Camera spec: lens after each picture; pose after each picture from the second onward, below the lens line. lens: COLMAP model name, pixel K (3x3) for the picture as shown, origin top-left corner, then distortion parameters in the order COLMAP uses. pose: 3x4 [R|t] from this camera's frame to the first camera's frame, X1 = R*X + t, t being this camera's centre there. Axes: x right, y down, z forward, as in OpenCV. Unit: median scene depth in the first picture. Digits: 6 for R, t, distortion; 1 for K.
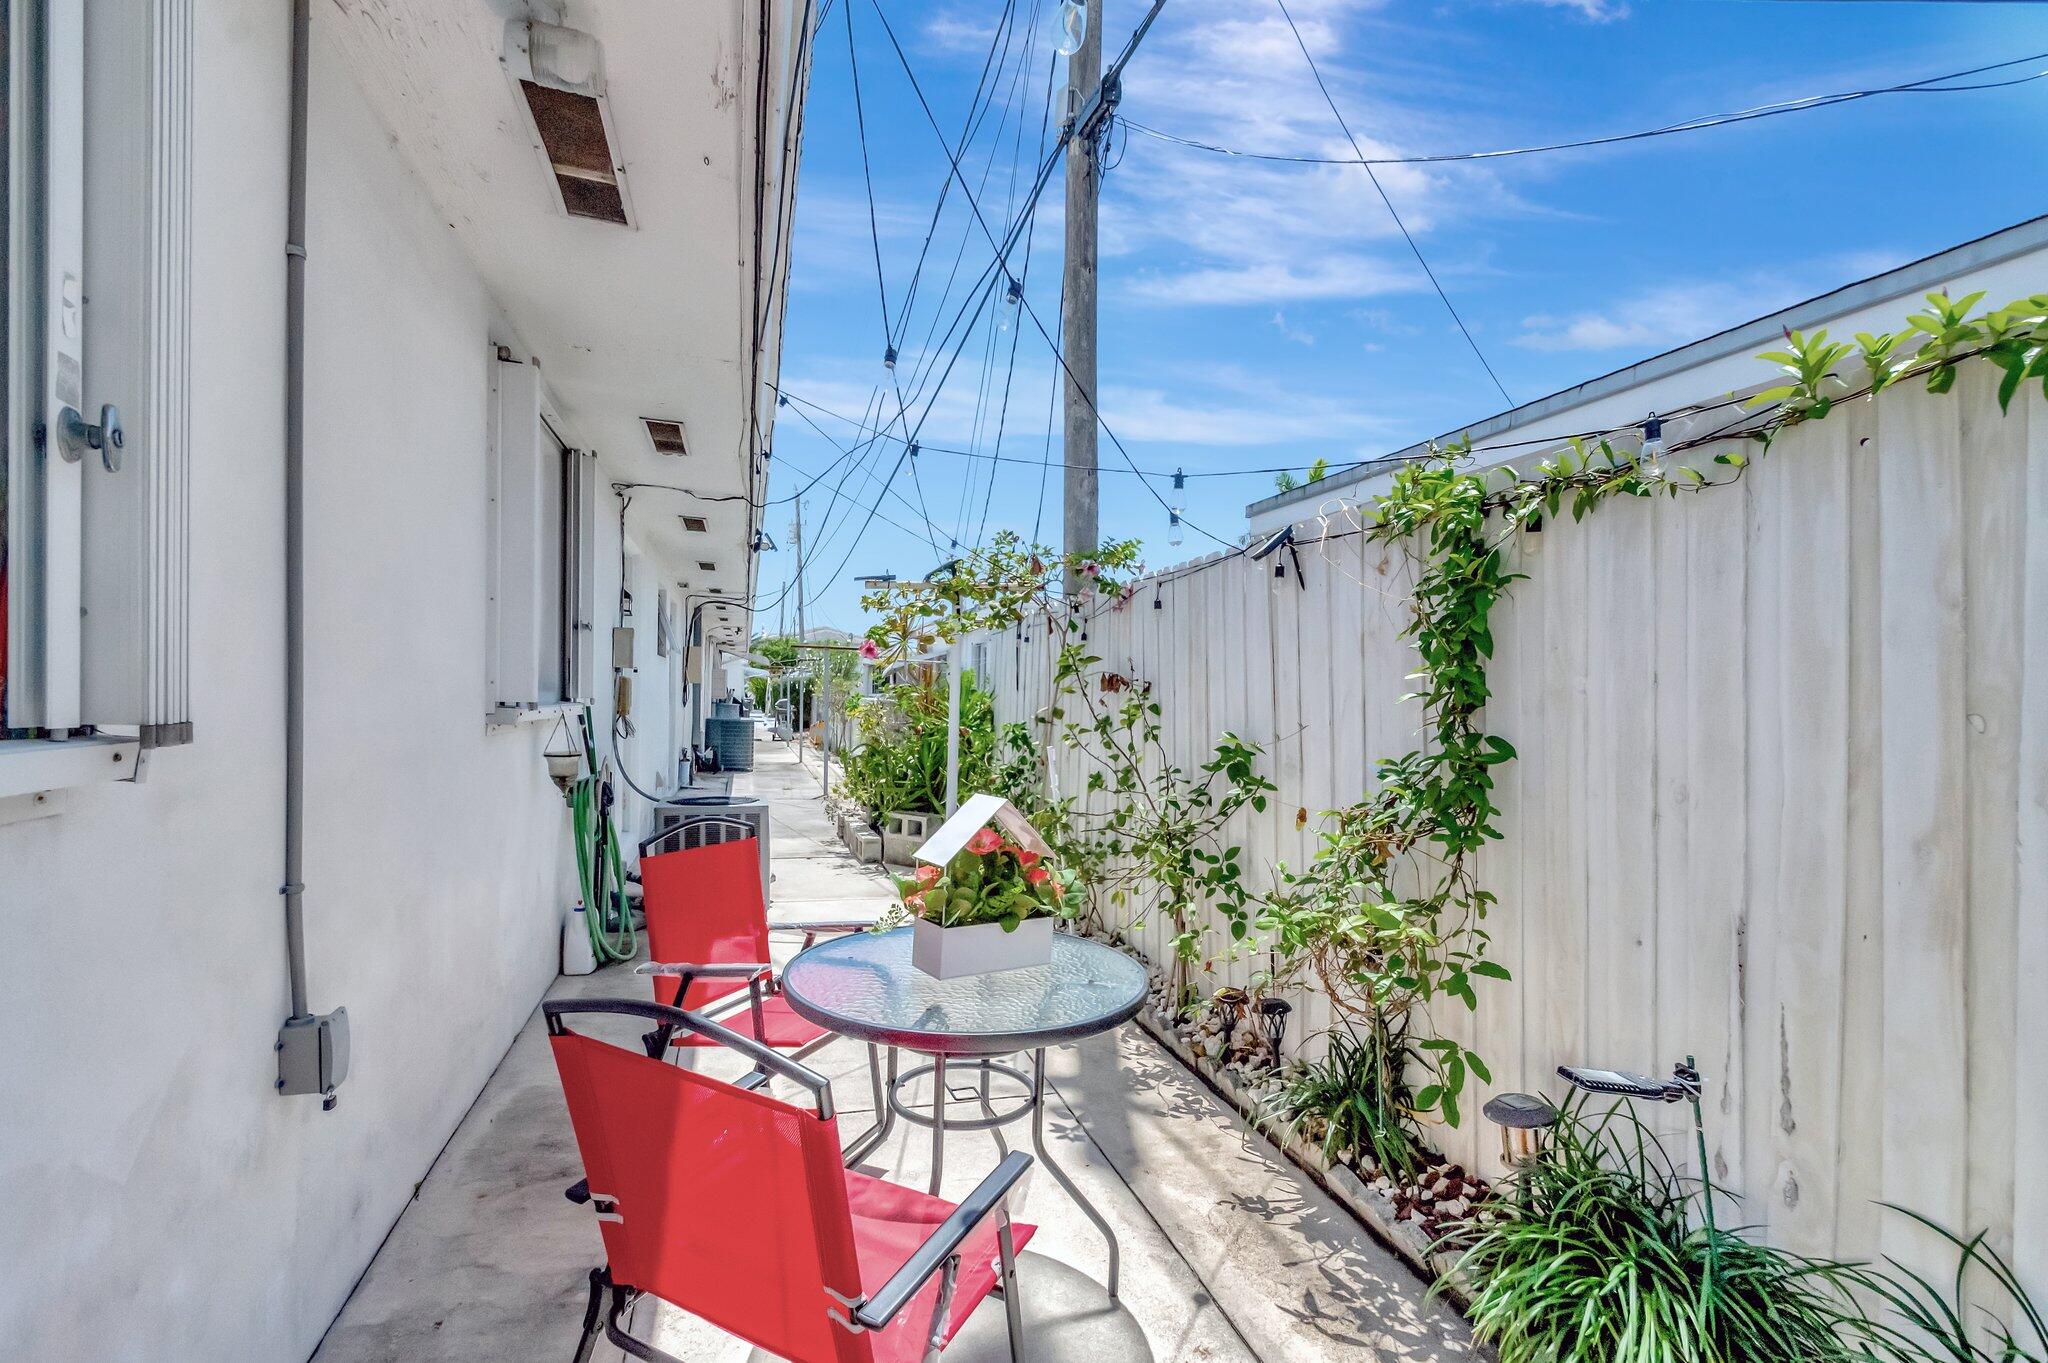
lens RADIAL K [[927.3, 0, 1021.6], [0, 927.3, 711.4], [0, 0, 1]] dist [-0.000587, -0.000584]
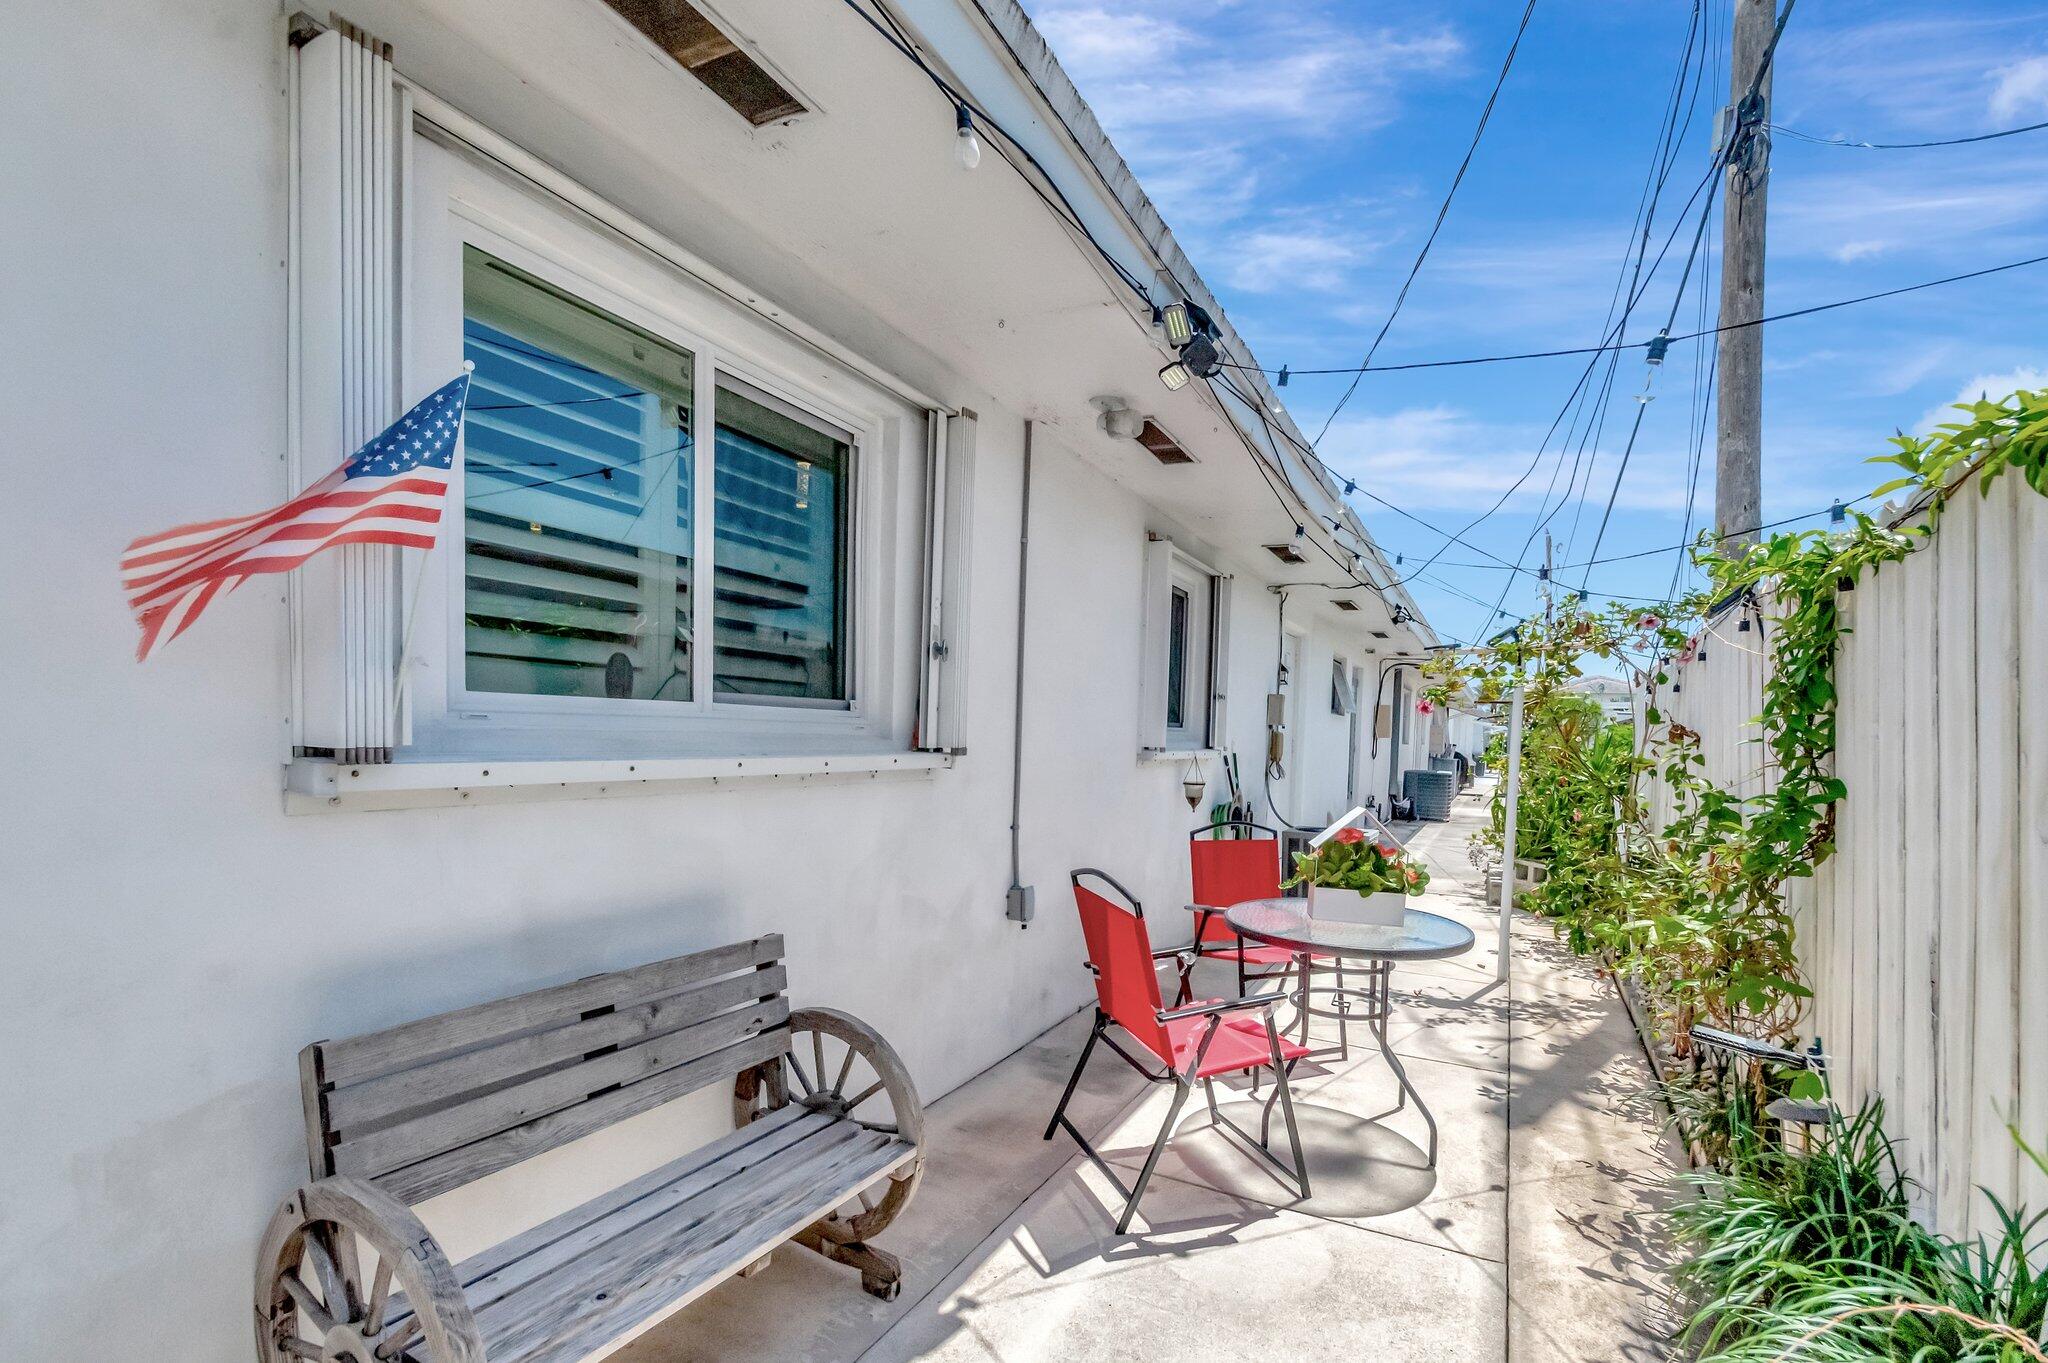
lens RADIAL K [[906.4, 0, 1033.8], [0, 906.4, 698.2], [0, 0, 1]] dist [0.000278, -0.000506]
pose [[0.717333, -0.033779, -0.695911, 0.557854], [-0.019272, 0.997480, -0.068282, 0.022617], [0.696464, 0.062393, 0.714874, -0.392143]]
